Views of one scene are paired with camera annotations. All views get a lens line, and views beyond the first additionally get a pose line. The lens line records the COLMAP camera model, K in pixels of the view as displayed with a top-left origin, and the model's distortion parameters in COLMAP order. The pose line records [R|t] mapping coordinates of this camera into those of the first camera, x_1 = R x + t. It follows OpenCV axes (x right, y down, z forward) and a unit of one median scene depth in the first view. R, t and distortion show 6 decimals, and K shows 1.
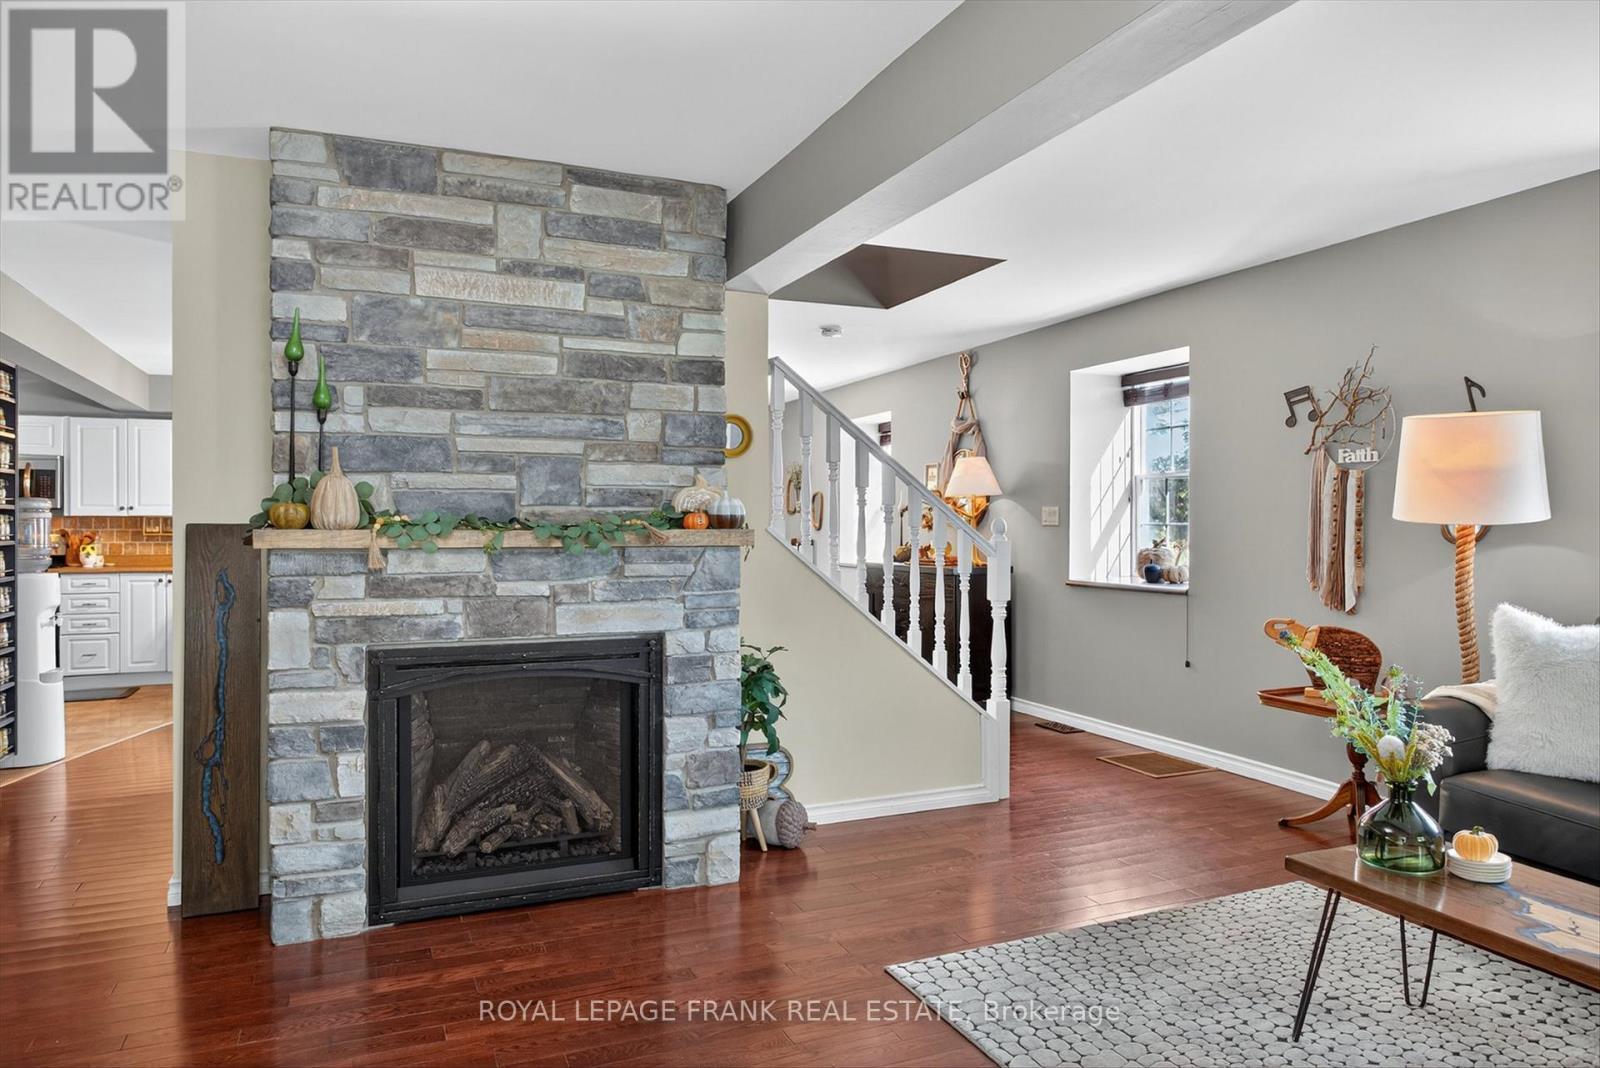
lens RADIAL K [[1021.2, 0, 794.2], [0, 1021.2, 530.8], [0, 0, 1]] dist [0.001714, -0.001132]
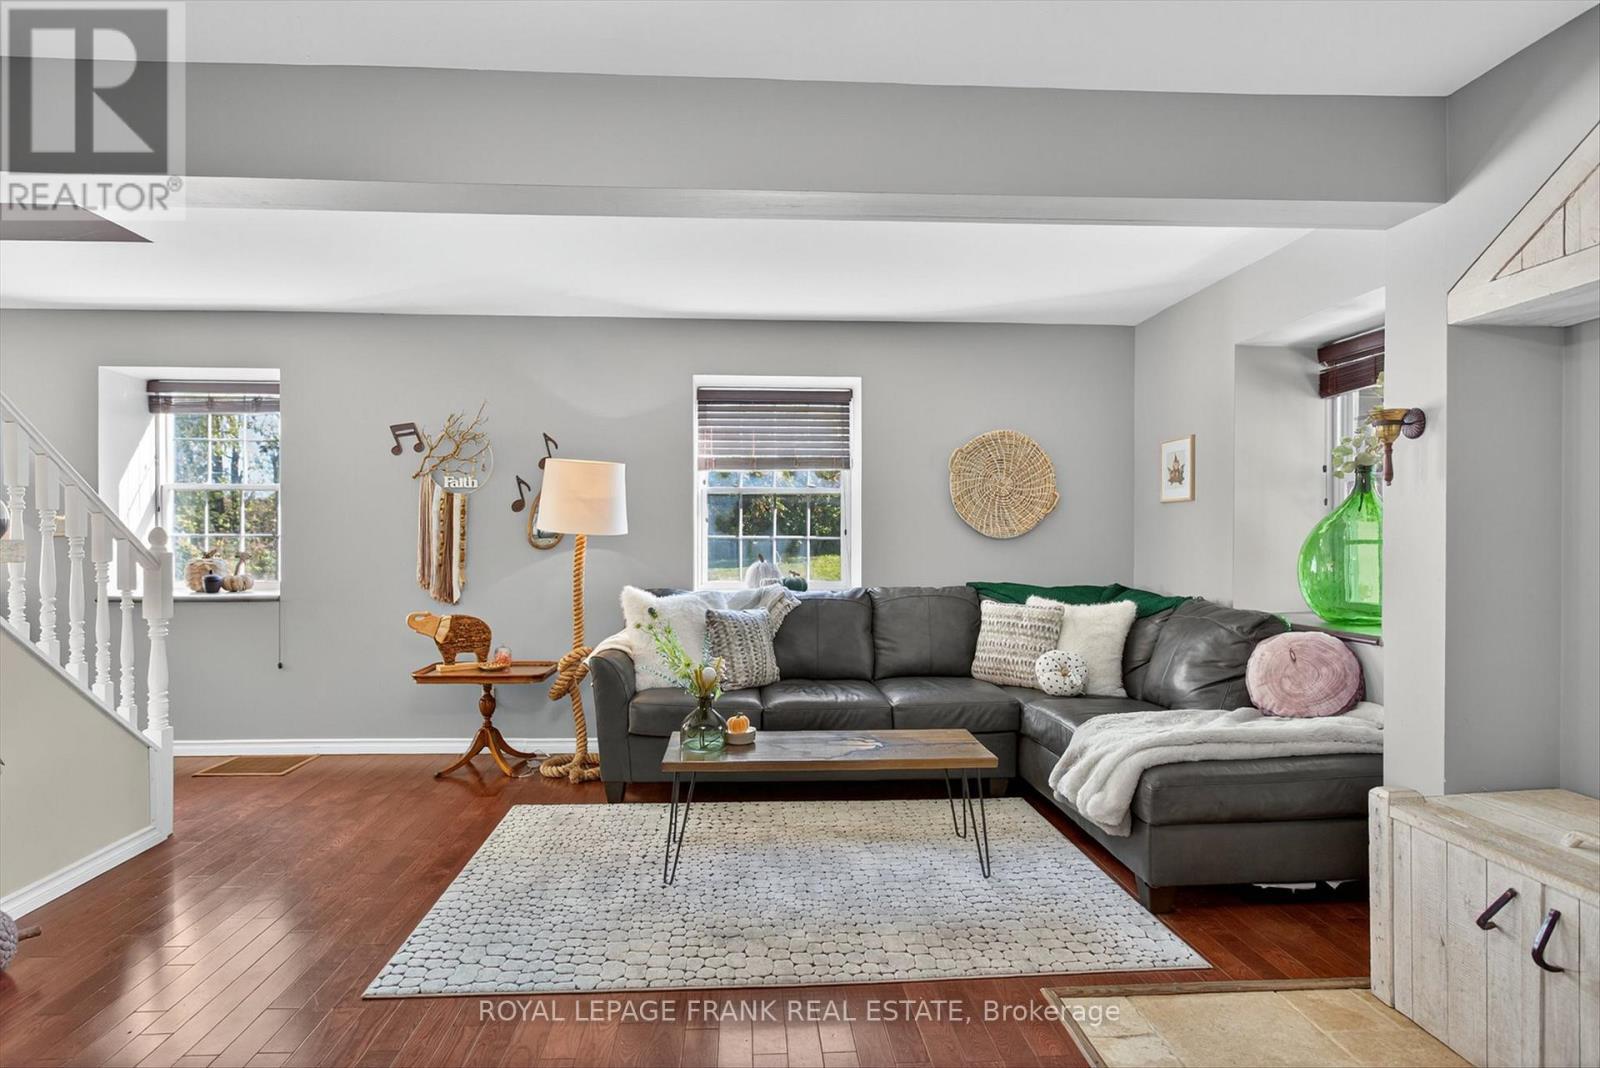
lens RADIAL K [[873.9, 0, 788.6], [0, 873.9, 543.6], [0, 0, 1]] dist [-0.007552, 0.002857]
pose [[0.344591, -0.005167, 0.938739, -0.347617], [0.004696, 0.999982, 0.003780, 0.002044], [-0.938741, 0.003106, 0.344609, 0.222387]]
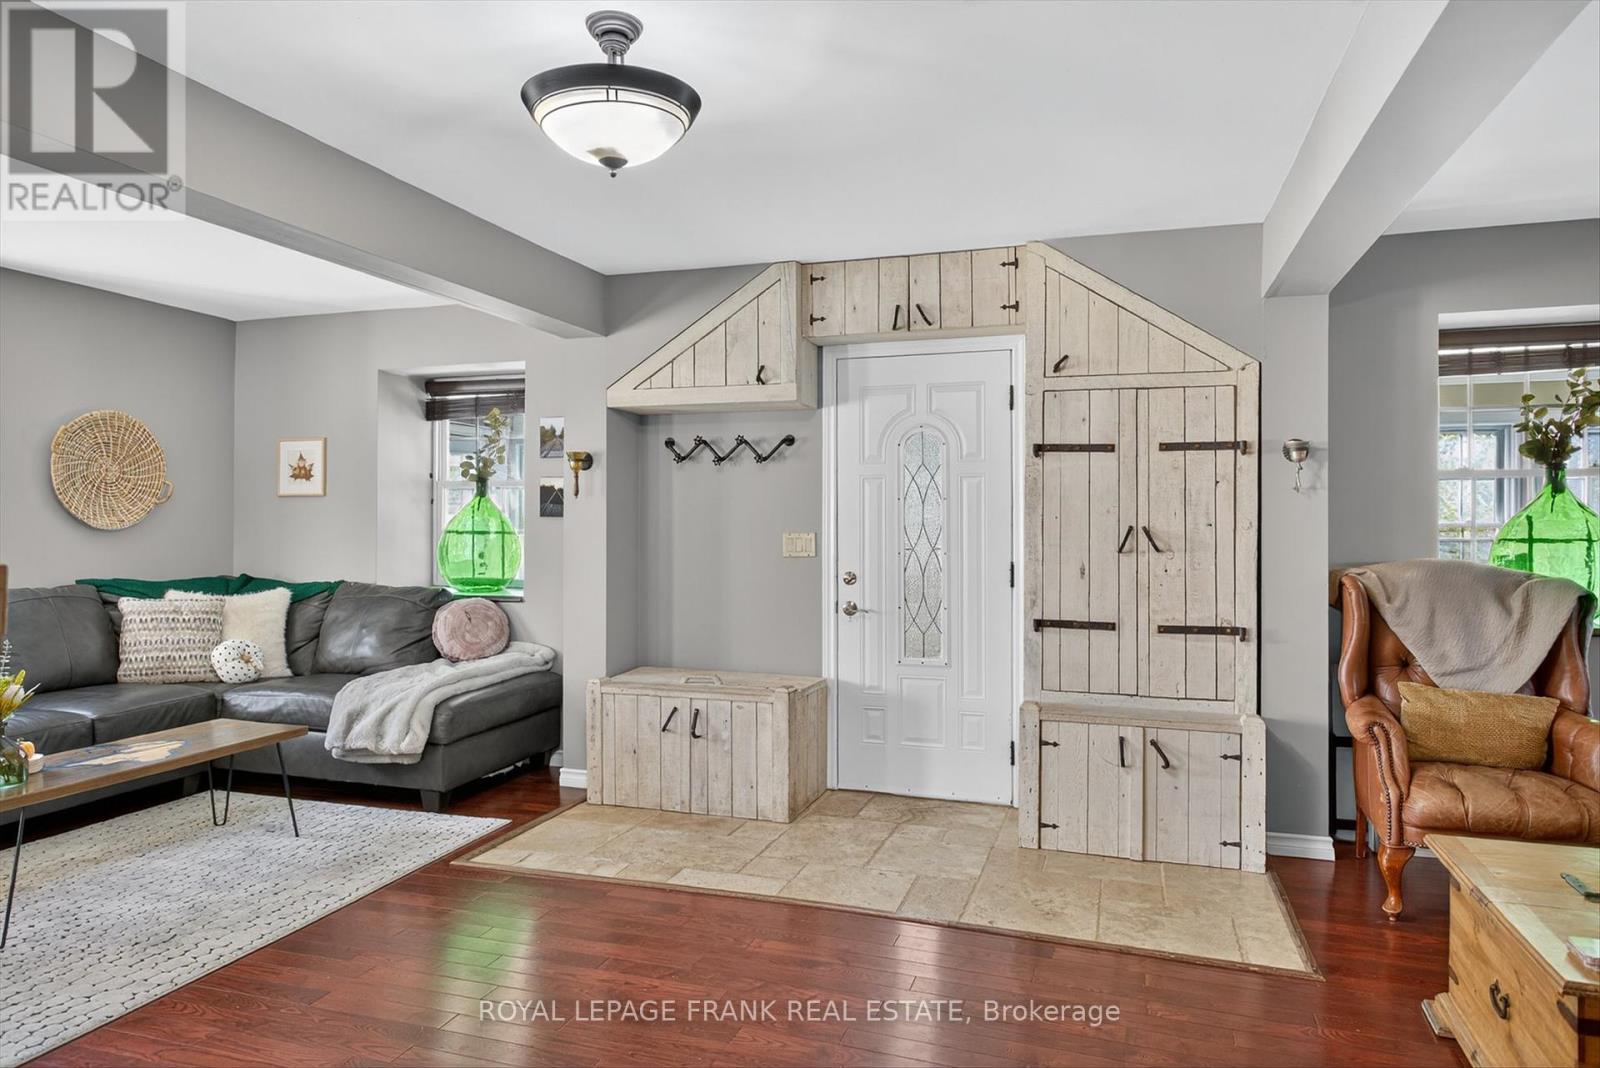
lens RADIAL K [[1021.2, 0, 797.4], [0, 1021.2, 526.2], [0, 0, 1]] dist [0.001714, -0.001132]
pose [[-0.755599, 0.001245, 0.655033, -0.588898], [0.003134, 0.999994, 0.001714, -0.003296], [-0.655027, 0.003348, -0.755598, 0.757539]]
